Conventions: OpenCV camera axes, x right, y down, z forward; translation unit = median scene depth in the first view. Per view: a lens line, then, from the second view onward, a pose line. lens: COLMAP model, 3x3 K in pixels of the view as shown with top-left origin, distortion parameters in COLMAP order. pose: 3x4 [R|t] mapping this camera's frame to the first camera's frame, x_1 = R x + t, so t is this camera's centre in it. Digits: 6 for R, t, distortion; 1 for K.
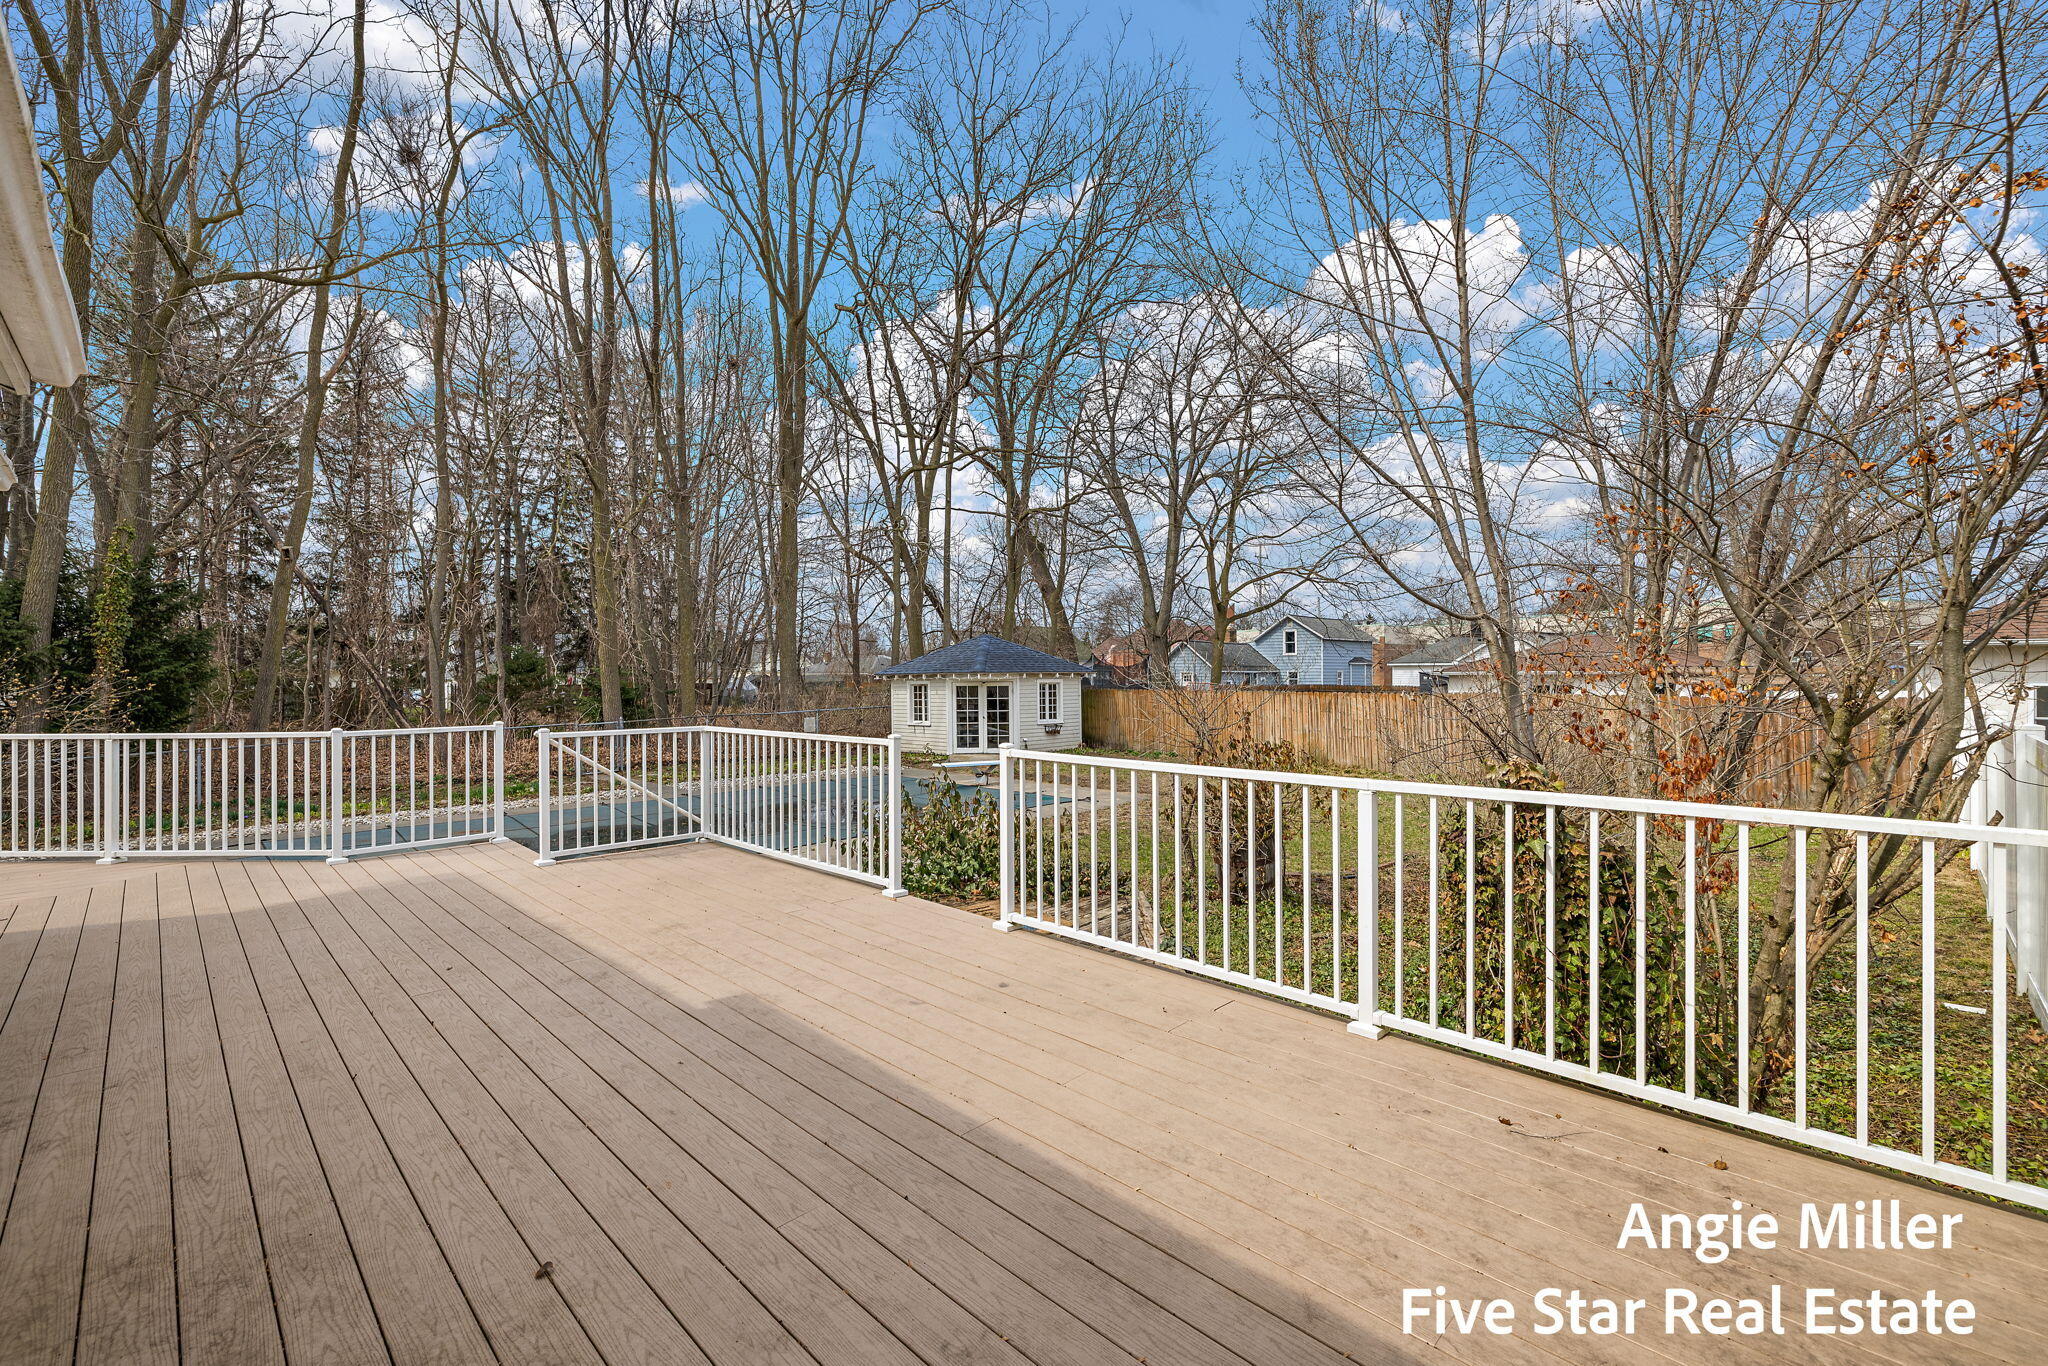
lens RADIAL K [[887.1, 0, 983.0], [0, 887.1, 683.4], [0, 0, 1]] dist [0.000653, 0.000198]
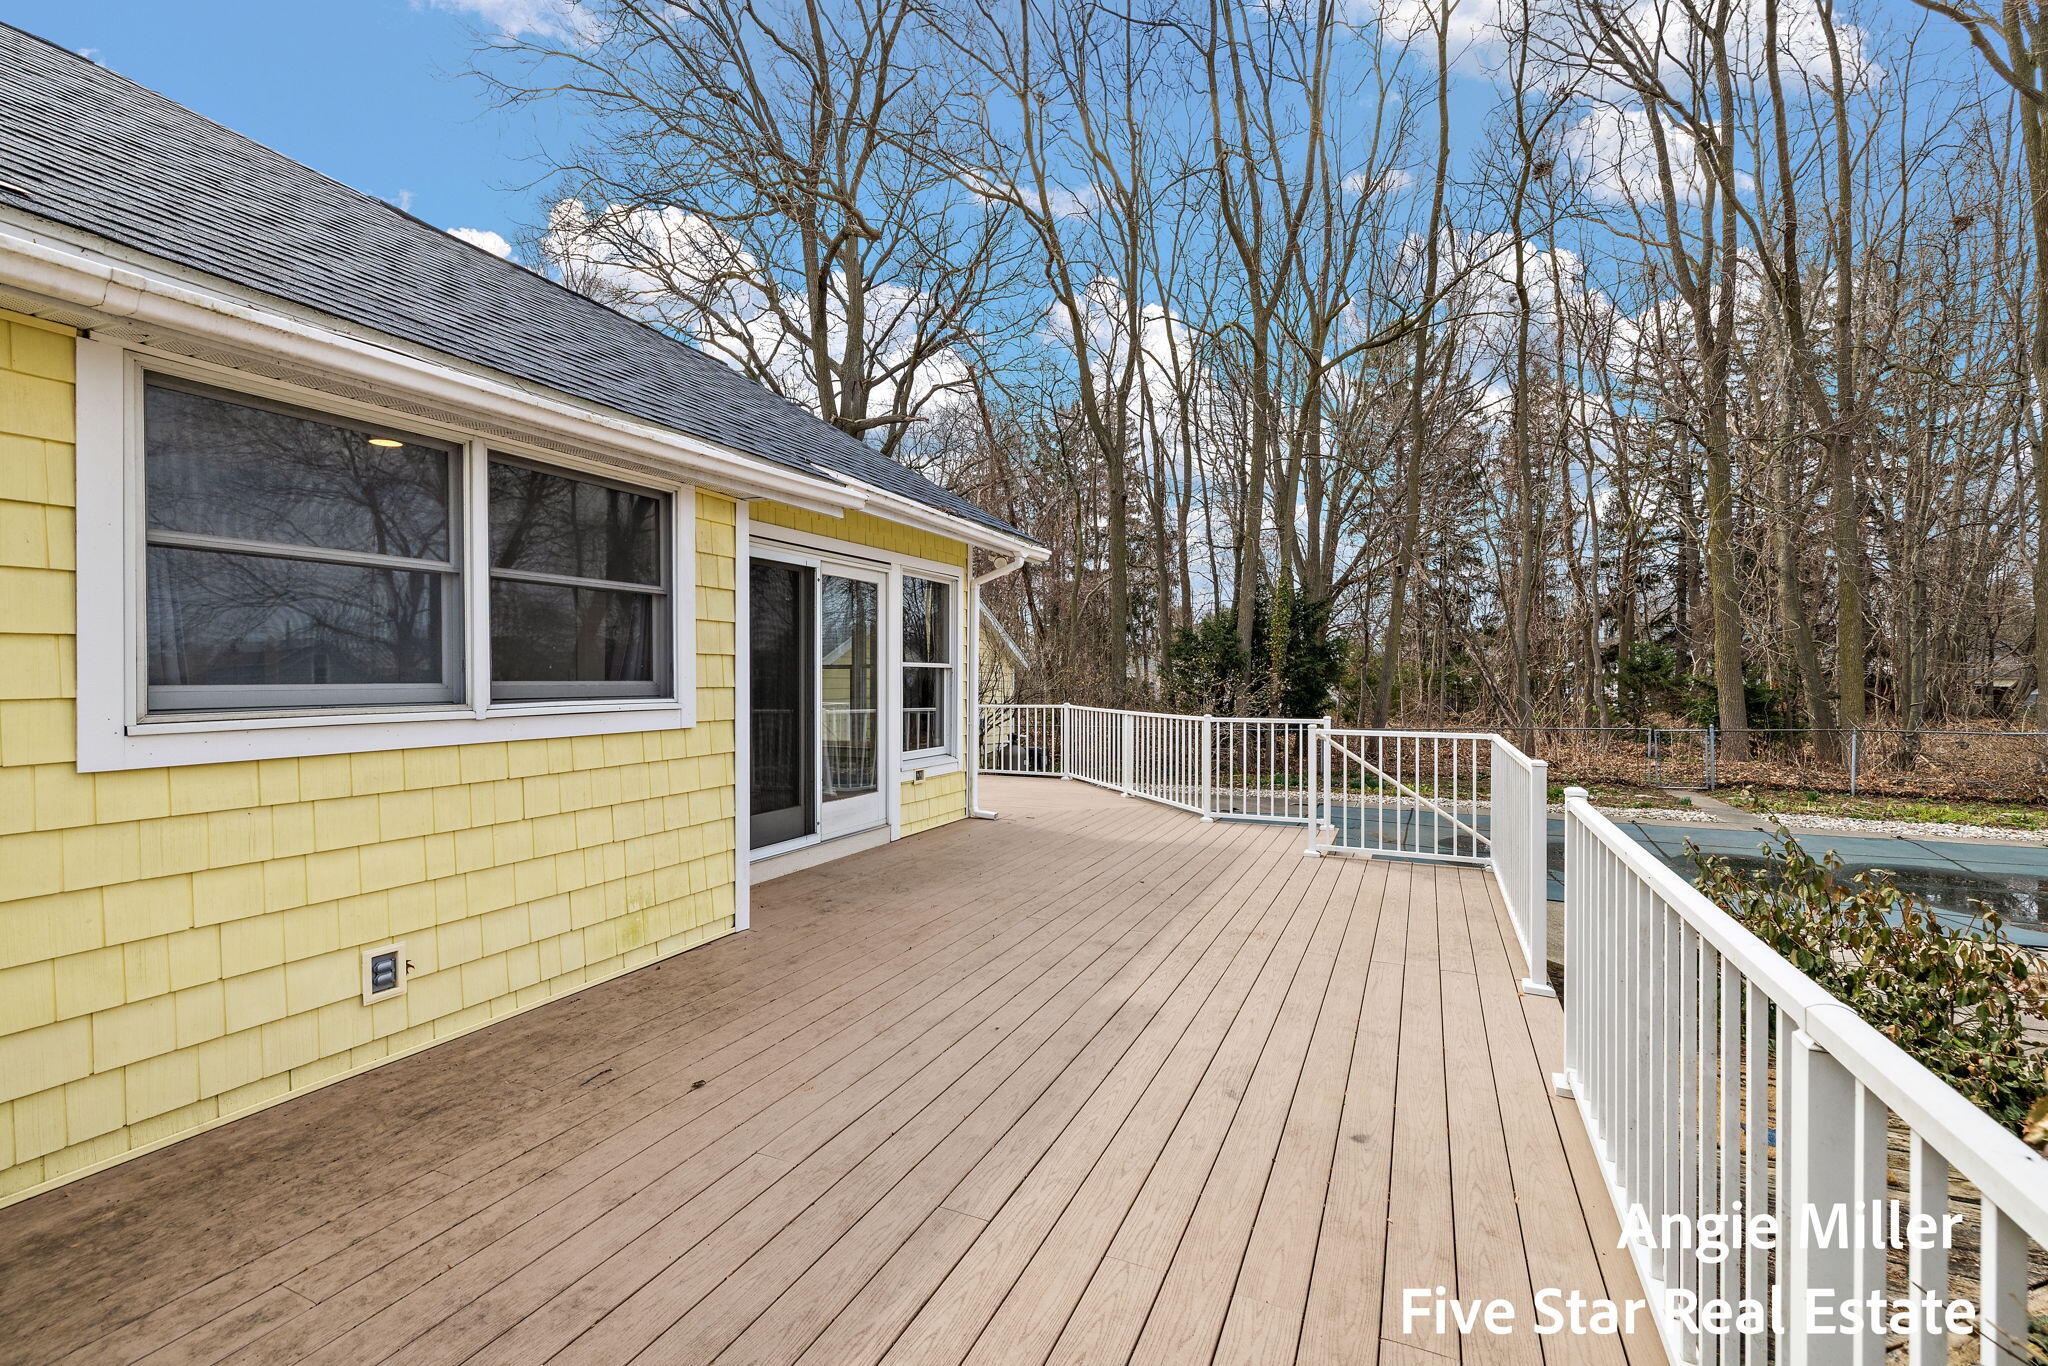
lens RADIAL K [[868.8, 0, 1021.0], [0, 868.8, 674.3], [0, 0, 1]] dist [-0.002099, -0.000125]
pose [[0.337180, 0.001120, -0.941440, 0.336601], [-0.006273, 0.999980, -0.001057, -0.002638], [0.941419, 0.006262, 0.337180, 0.335580]]
